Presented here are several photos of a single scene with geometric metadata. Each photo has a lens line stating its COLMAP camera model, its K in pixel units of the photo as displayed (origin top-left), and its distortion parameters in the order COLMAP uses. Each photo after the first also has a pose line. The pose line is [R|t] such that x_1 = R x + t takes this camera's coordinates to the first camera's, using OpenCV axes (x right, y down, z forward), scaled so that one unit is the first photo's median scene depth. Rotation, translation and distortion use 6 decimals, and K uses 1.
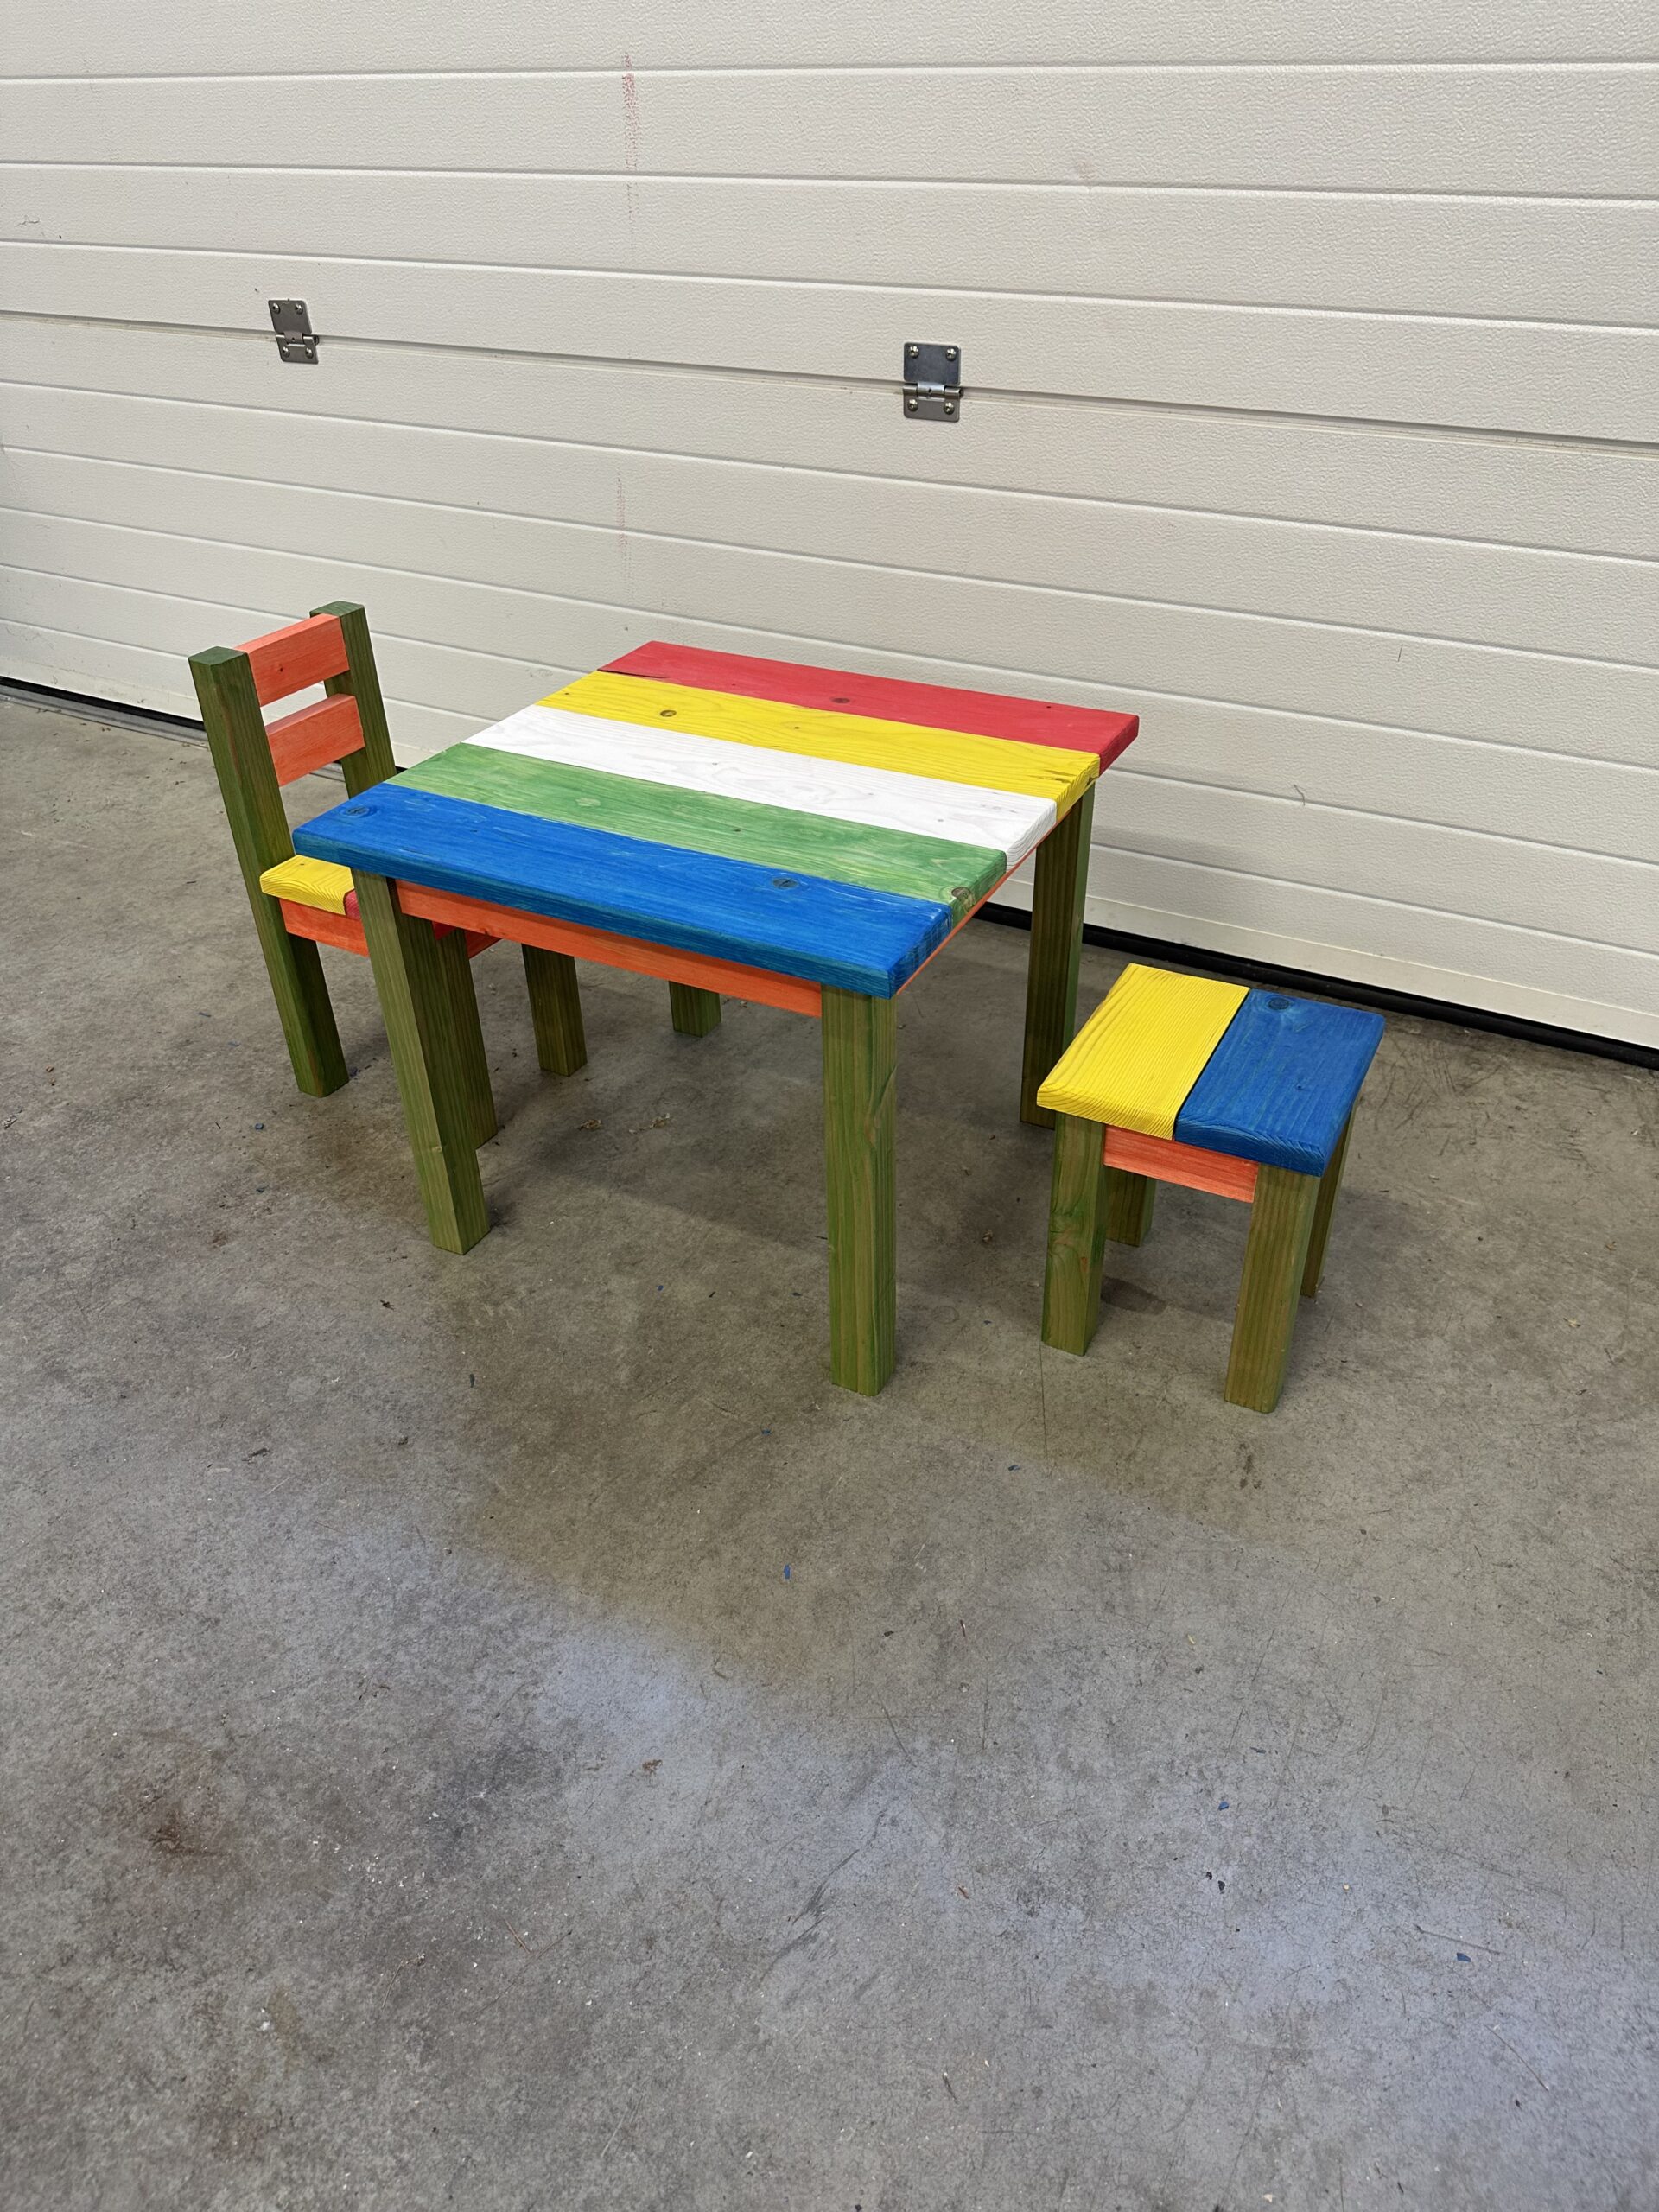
lens RADIAL K [[1582.6, 0, 820.6], [0, 1582.6, 1093.9], [0, 0, 1]] dist [0.026459, -0.035544]
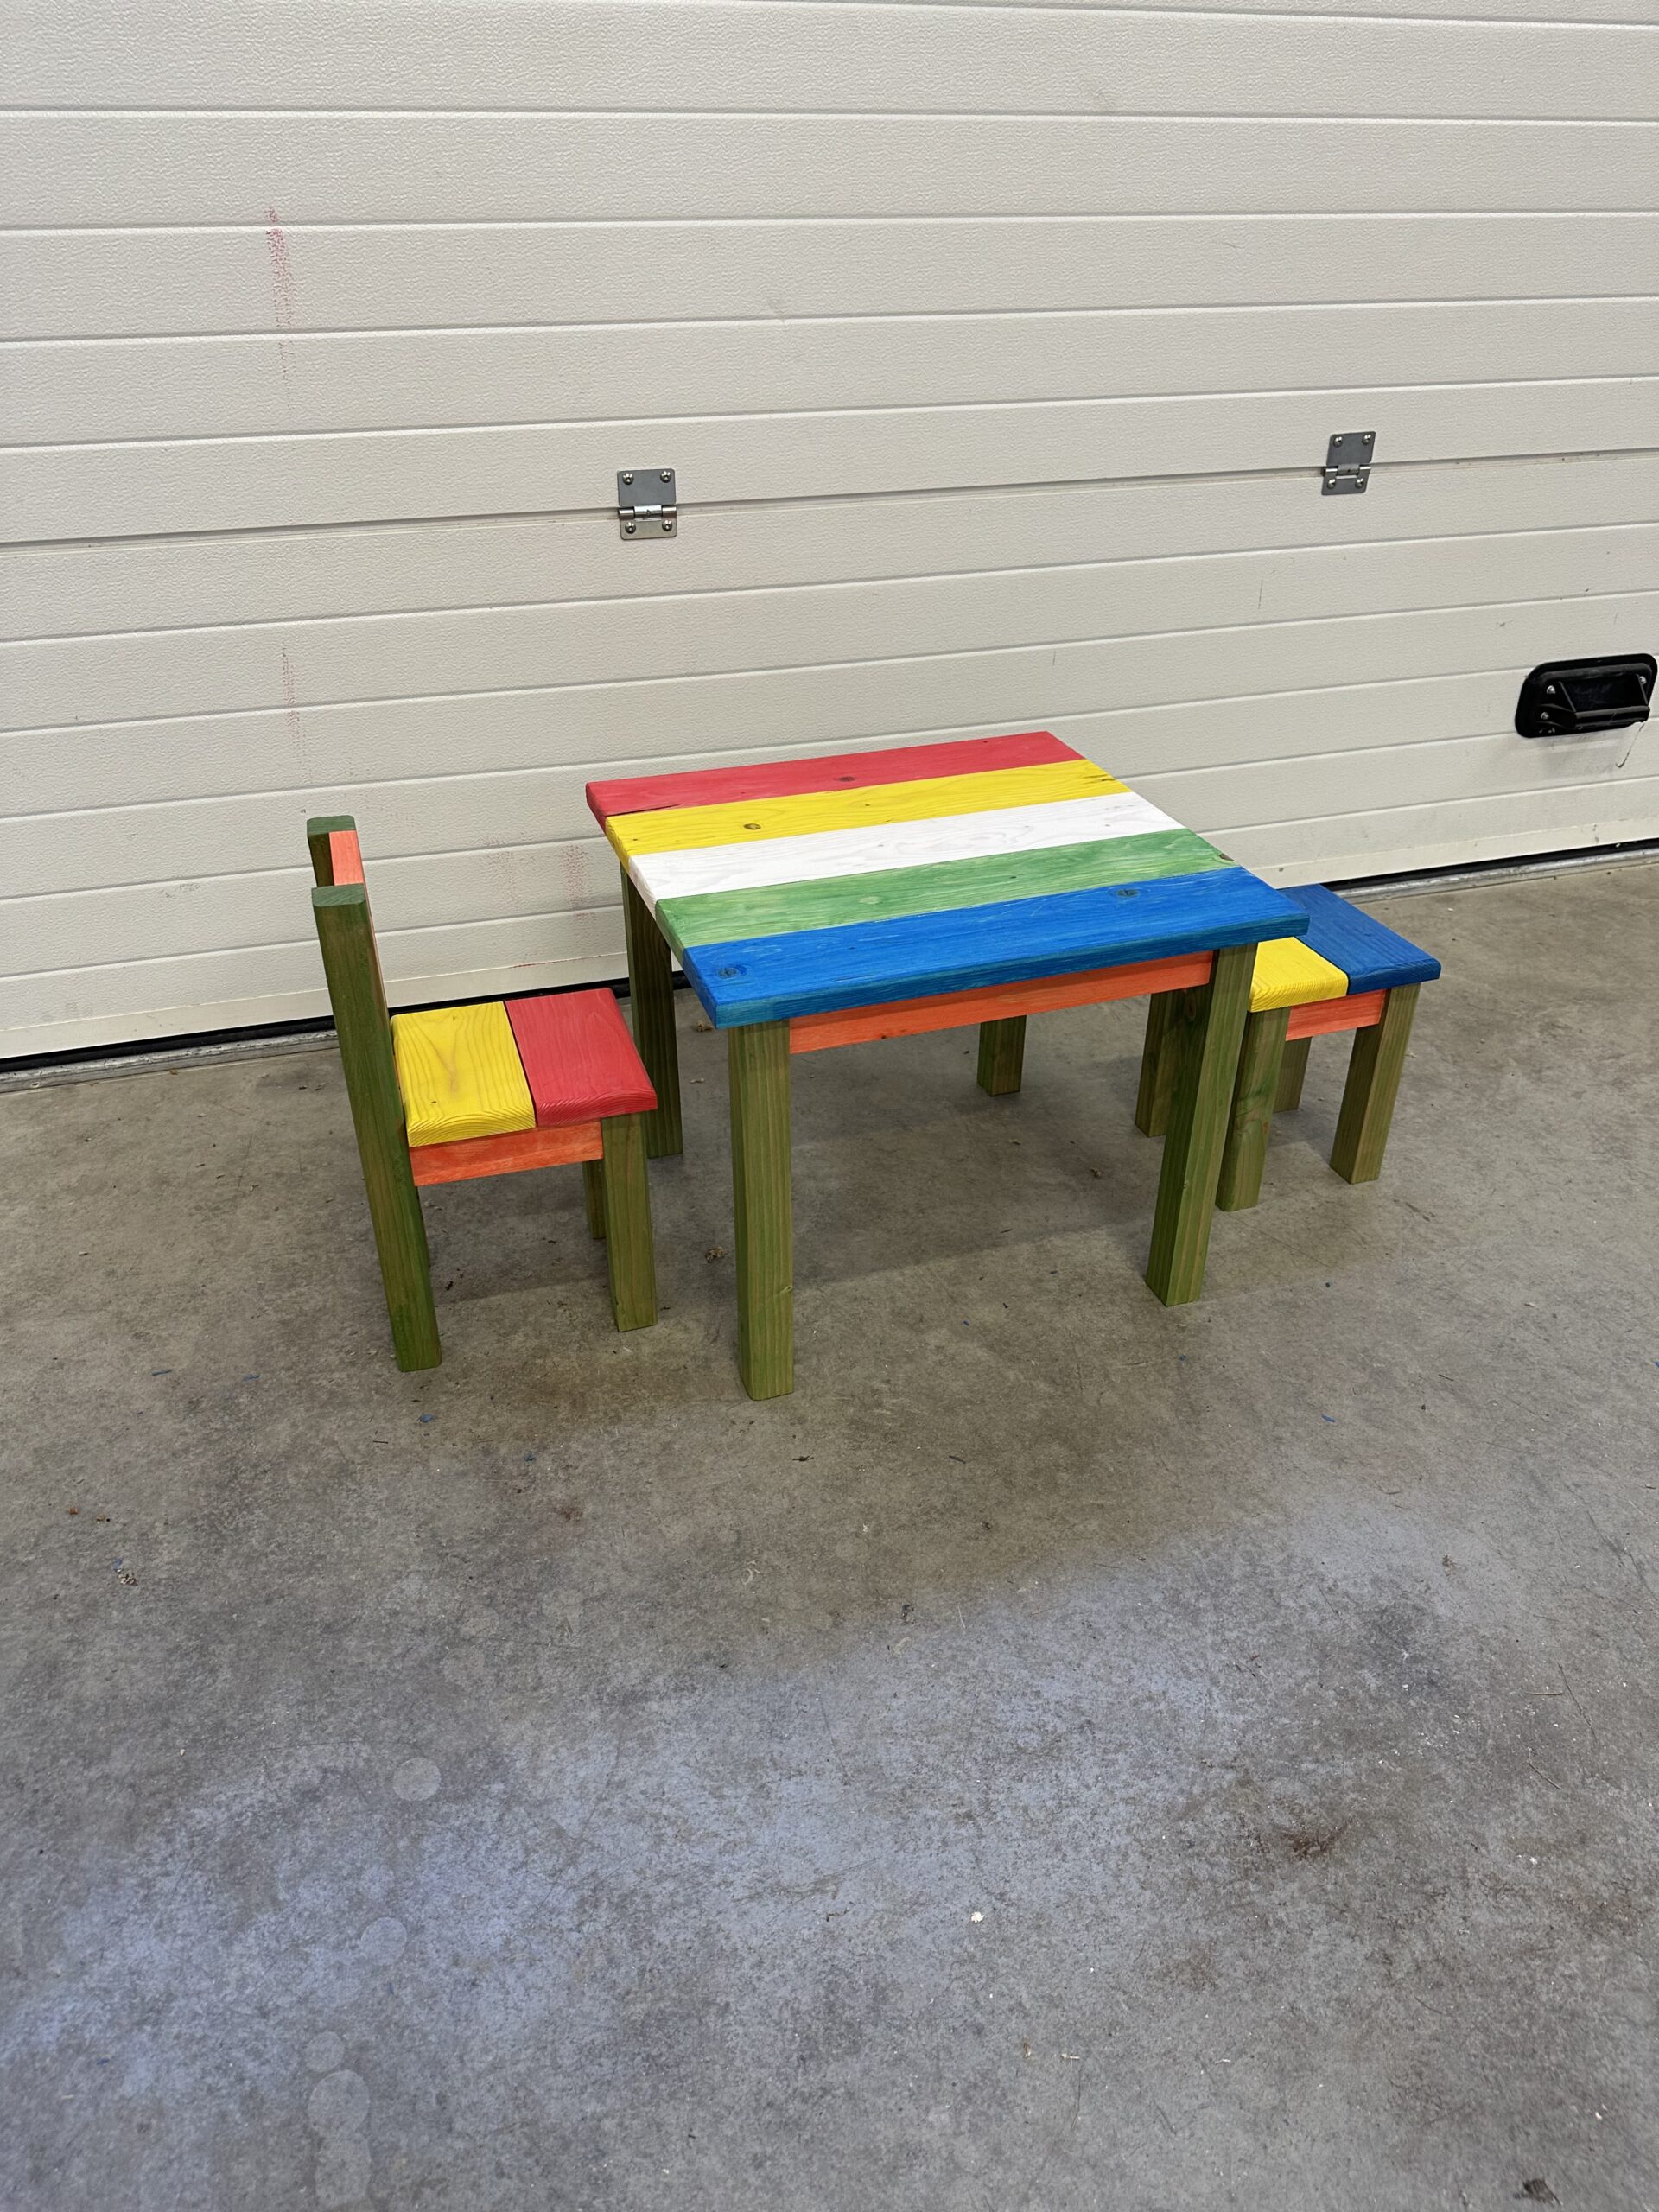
lens RADIAL K [[1582.6, 0, 836.9], [0, 1582.6, 1116.7], [0, 0, 1]] dist [0.026459, -0.035544]
pose [[0.688968, -0.361974, 0.627931, -0.871738], [0.392089, 0.914785, 0.097131, -0.161062], [-0.609581, 0.179285, 0.772184, 0.218916]]
